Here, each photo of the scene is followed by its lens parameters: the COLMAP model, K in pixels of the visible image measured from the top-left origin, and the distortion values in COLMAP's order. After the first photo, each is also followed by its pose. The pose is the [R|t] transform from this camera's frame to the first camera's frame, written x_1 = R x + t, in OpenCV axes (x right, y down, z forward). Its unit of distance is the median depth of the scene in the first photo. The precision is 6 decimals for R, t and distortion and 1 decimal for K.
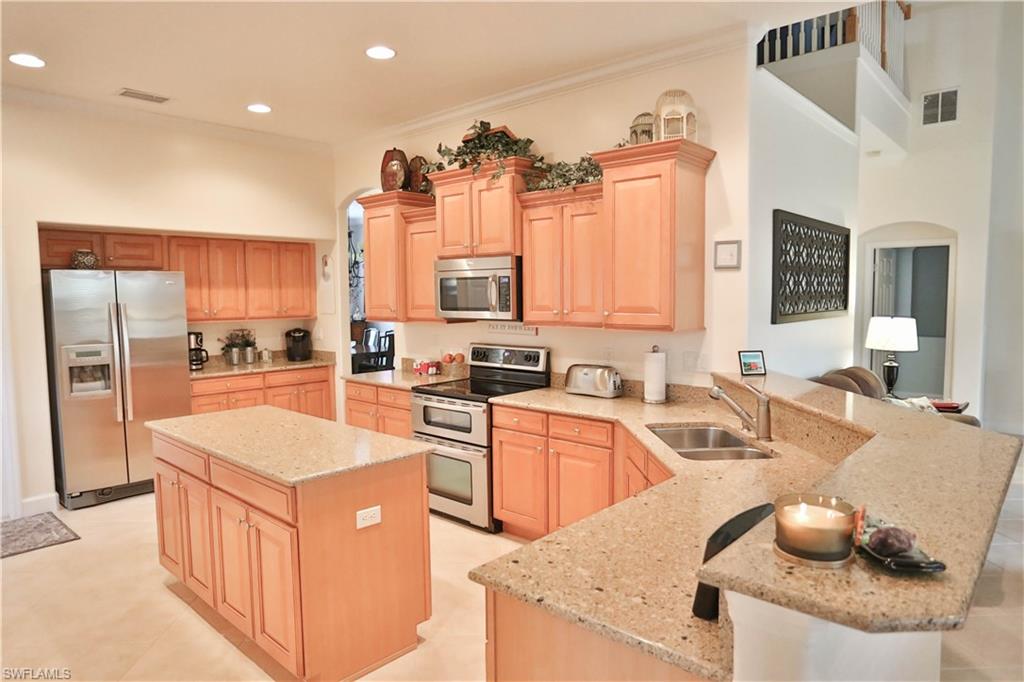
lens RADIAL K [[622.6, 0, 512.0], [0, 622.6, 341.0], [0, 0, 1]] dist [-0.002680, 0.000596]
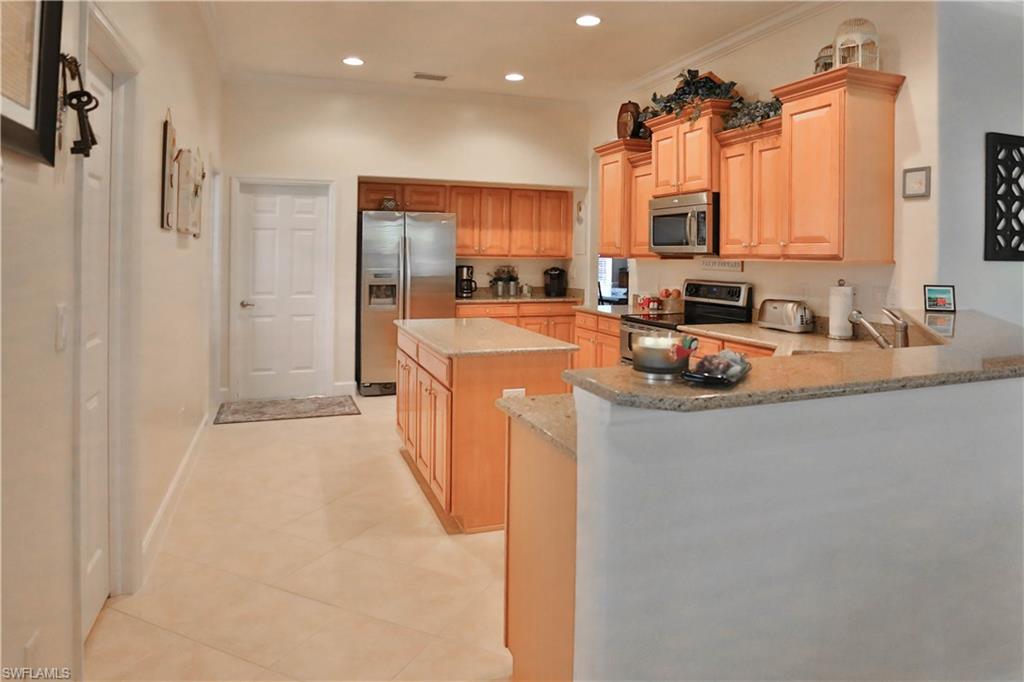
lens RADIAL K [[653.6, 0, 564.2], [0, 653.6, 252.4], [0, 0, 1]] dist [-0.002694, -0.000377]
pose [[0.912804, 0.015021, -0.408121, 0.214796], [-0.047392, 0.996468, -0.069321, 0.048604], [0.405639, 0.082618, 0.910292, -0.085566]]
